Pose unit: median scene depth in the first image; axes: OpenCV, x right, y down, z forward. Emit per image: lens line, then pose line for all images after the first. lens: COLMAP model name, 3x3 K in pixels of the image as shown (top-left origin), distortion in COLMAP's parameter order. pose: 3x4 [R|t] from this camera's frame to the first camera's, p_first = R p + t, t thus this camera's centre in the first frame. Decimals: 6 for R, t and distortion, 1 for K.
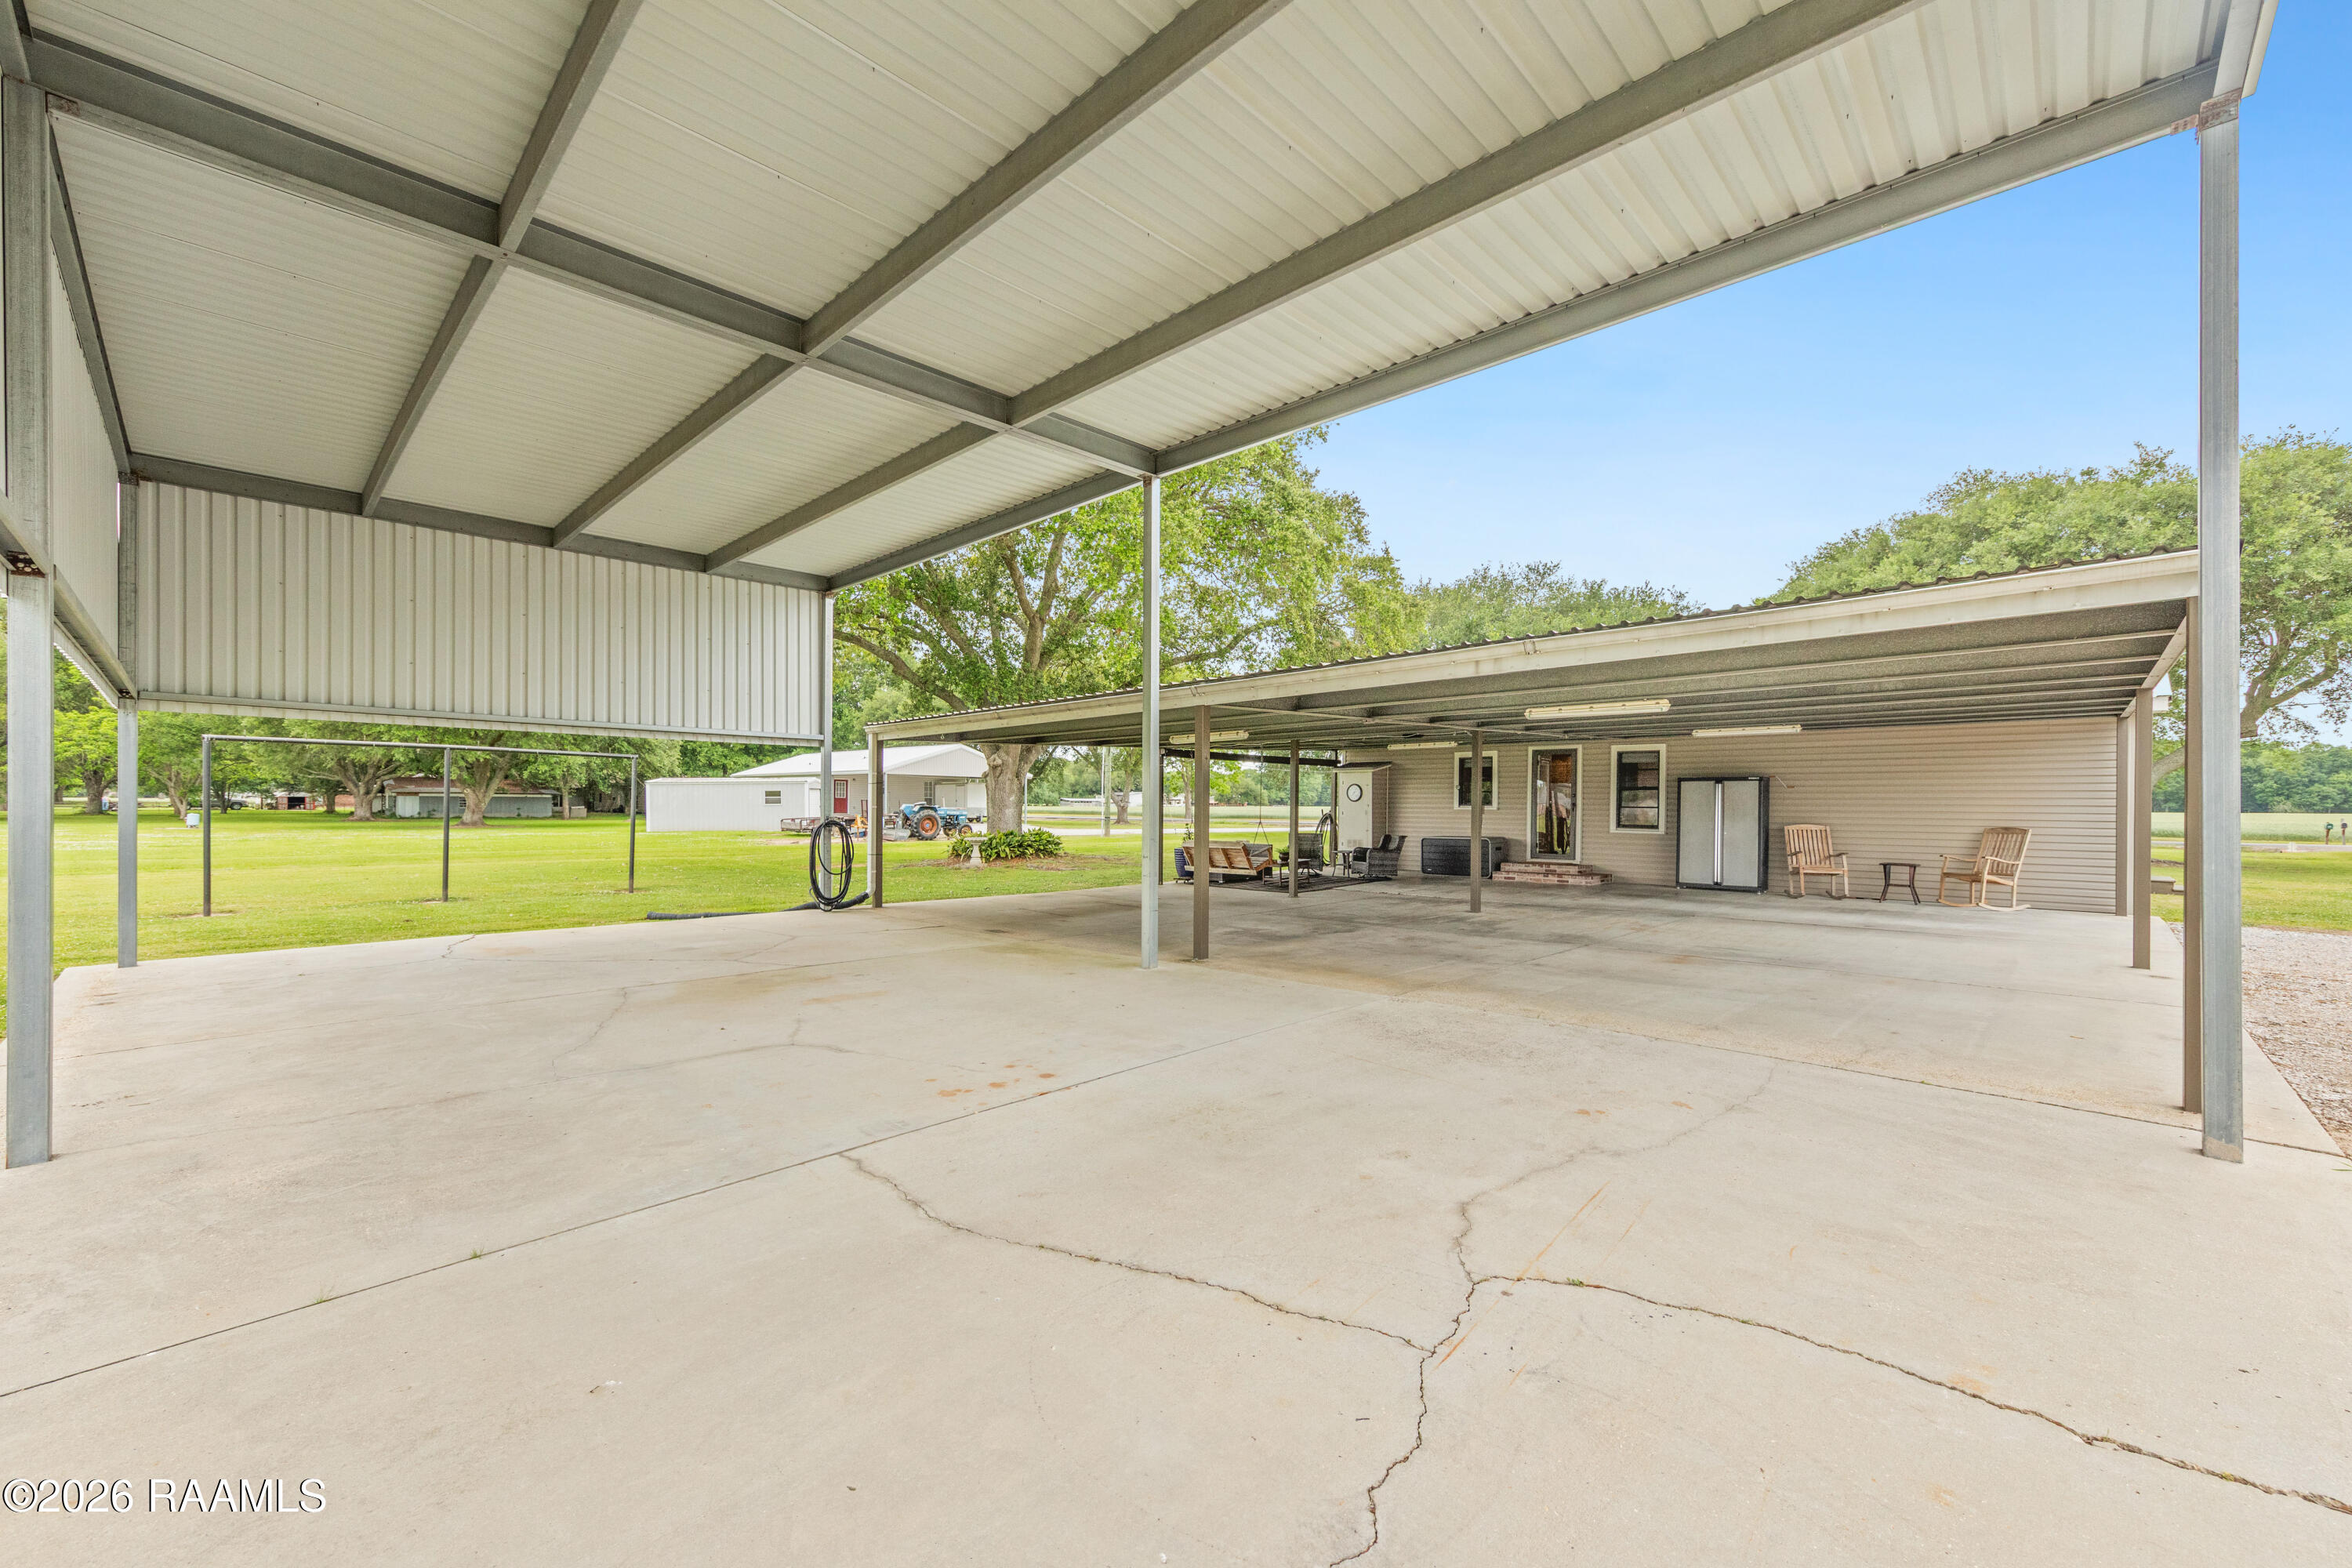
lens RADIAL K [[933.1, 0, 1177.4], [0, 933.1, 799.3], [0, 0, 1]] dist [-0.000795, -0.000060]
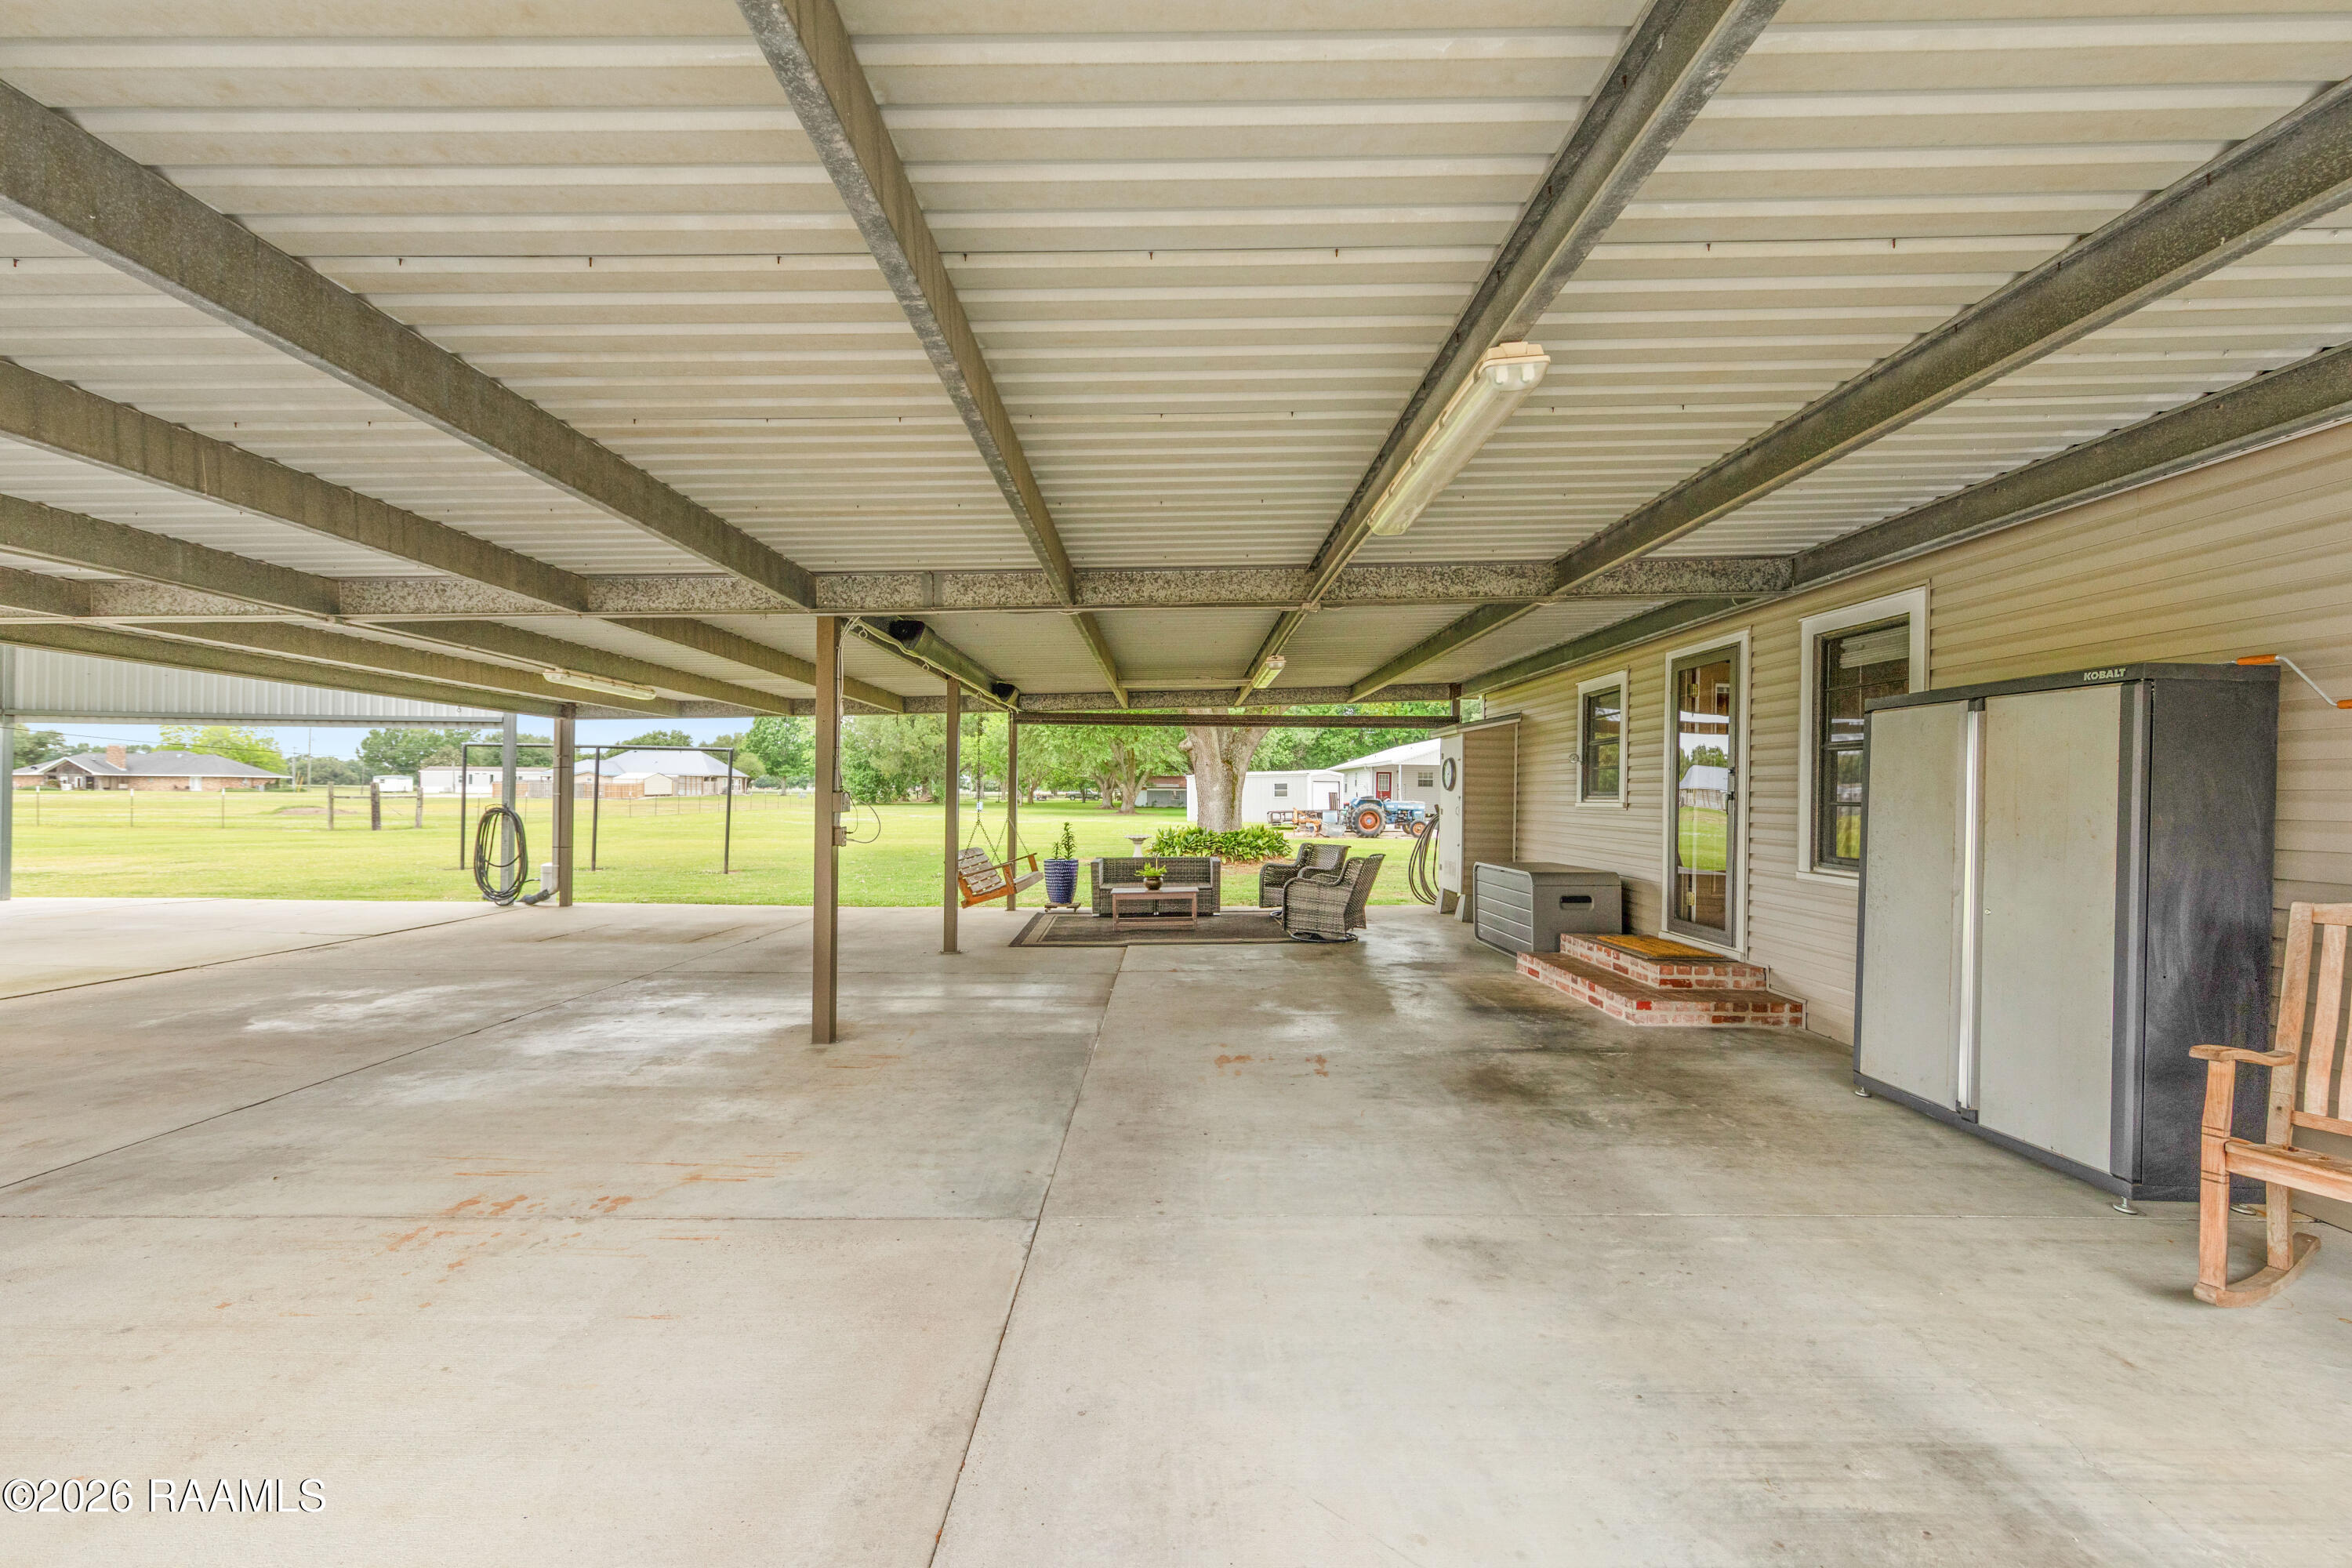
lens RADIAL K [[933.1, 0, 1177.4], [0, 933.1, 799.3], [0, 0, 1]] dist [-0.000795, -0.000060]
pose [[0.701455, 0.006384, -0.712685, 0.549711], [-0.002786, 0.999977, 0.006216, 0.005439], [0.712708, -0.002375, 0.701457, 0.610824]]
